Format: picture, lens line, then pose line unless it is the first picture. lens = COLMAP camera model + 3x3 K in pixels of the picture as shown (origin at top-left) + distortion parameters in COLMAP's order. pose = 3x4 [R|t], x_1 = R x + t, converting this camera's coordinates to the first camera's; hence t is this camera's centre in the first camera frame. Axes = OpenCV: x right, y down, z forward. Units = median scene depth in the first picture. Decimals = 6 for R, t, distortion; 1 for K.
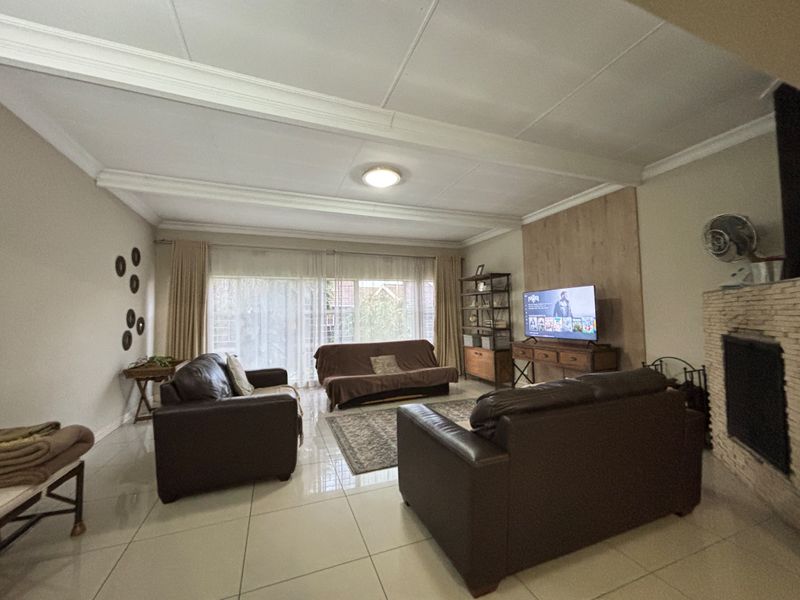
lens RADIAL K [[319.6, 0, 398.4], [0, 319.6, 299.0], [0, 0, 1]] dist [0.000514, -0.000324]
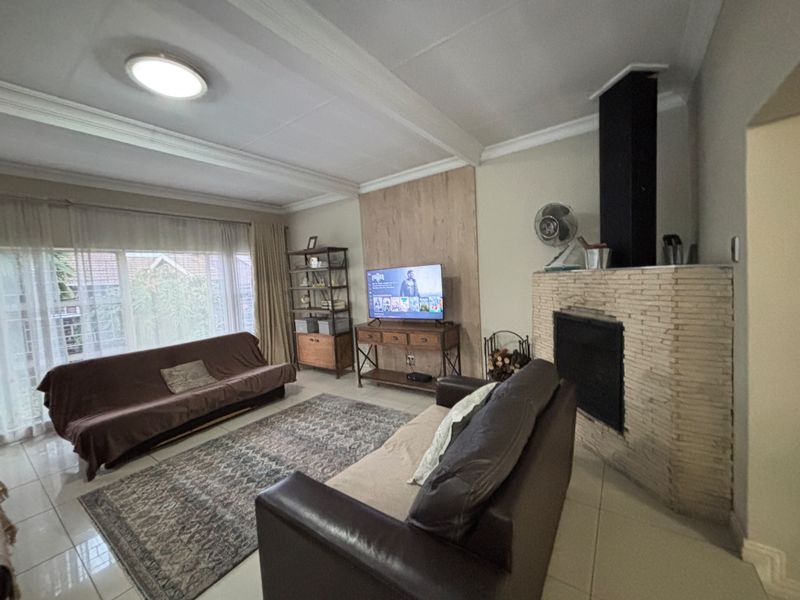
lens RADIAL K [[319.6, 0, 398.4], [0, 319.6, 299.0], [0, 0, 1]] dist [0.000514, -0.000324]
pose [[0.830677, -0.065497, 0.552888, -0.038254], [0.013139, 0.995086, 0.098141, -0.026783], [-0.556599, -0.074259, 0.827456, 0.196321]]
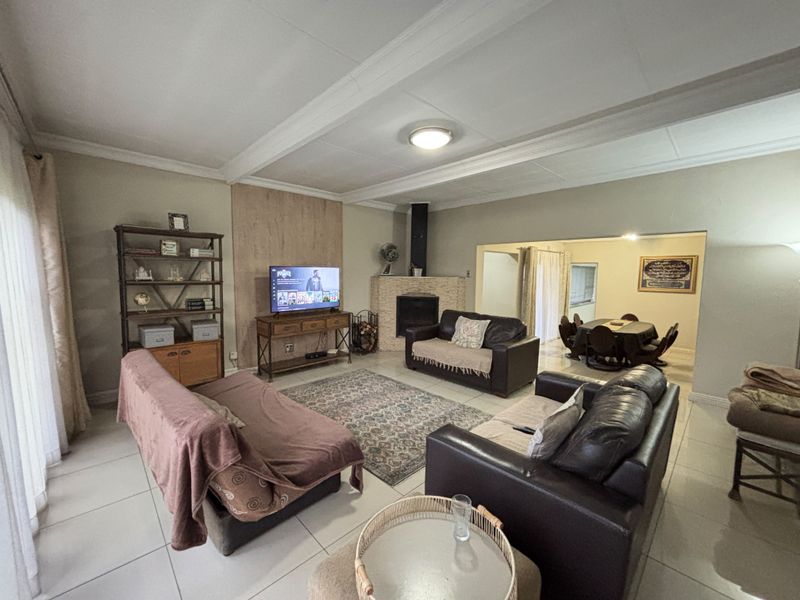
lens RADIAL K [[314.2, 0, 395.9], [0, 314.2, 306.4], [0, 0, 1]] dist [0.000690, -0.000022]
pose [[-0.386285, -0.086447, 0.918320, -0.597676], [-0.049491, 0.996107, 0.072951, 0.011539], [-0.921051, -0.017268, -0.389060, 1.023408]]
